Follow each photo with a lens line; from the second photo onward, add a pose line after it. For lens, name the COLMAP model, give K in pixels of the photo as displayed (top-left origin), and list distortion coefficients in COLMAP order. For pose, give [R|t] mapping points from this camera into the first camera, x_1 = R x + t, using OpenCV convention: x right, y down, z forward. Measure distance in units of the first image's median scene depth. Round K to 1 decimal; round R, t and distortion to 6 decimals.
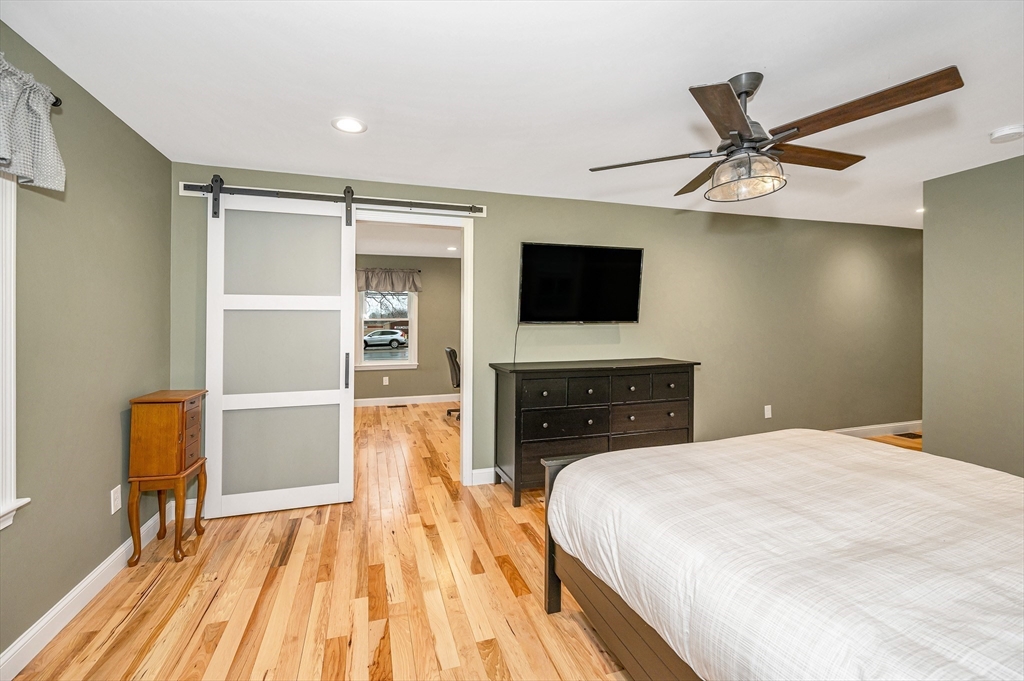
lens RADIAL K [[439.6, 0, 510.3], [0, 439.6, 322.3], [0, 0, 1]] dist [-0.002183, 0.000095]
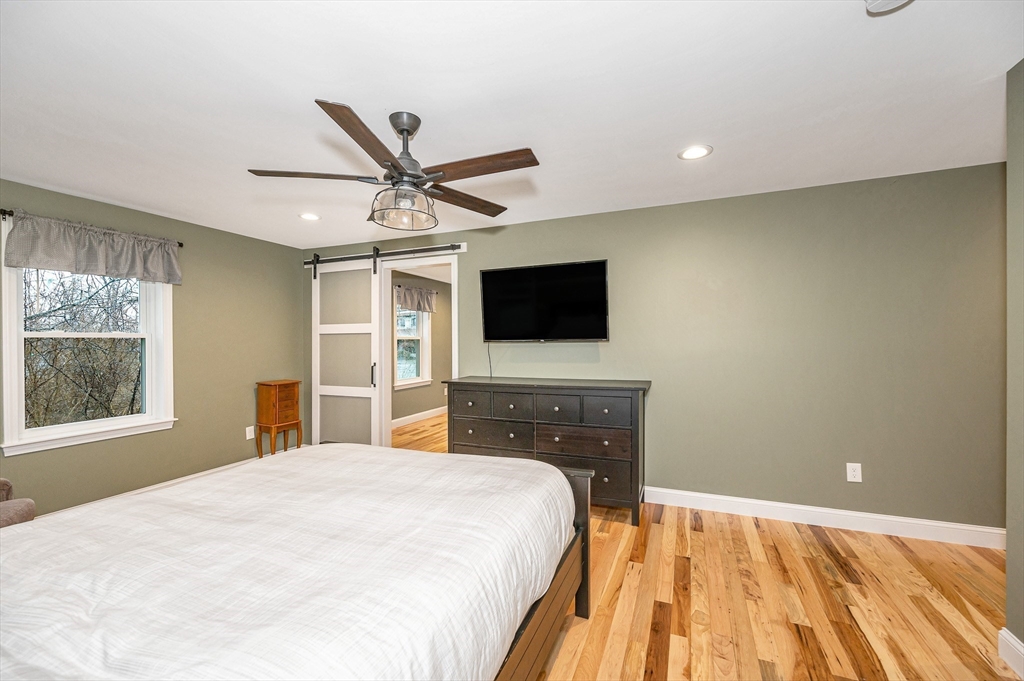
lens RADIAL K [[430.7, 0, 505.1], [0, 430.7, 337.9], [0, 0, 1]] dist [-0.000325, -0.000150]
pose [[0.750894, -0.007151, -0.660384, 0.881644], [0.005062, 0.999974, -0.005073, -0.001583], [0.660404, 0.000466, 0.750911, 0.225397]]
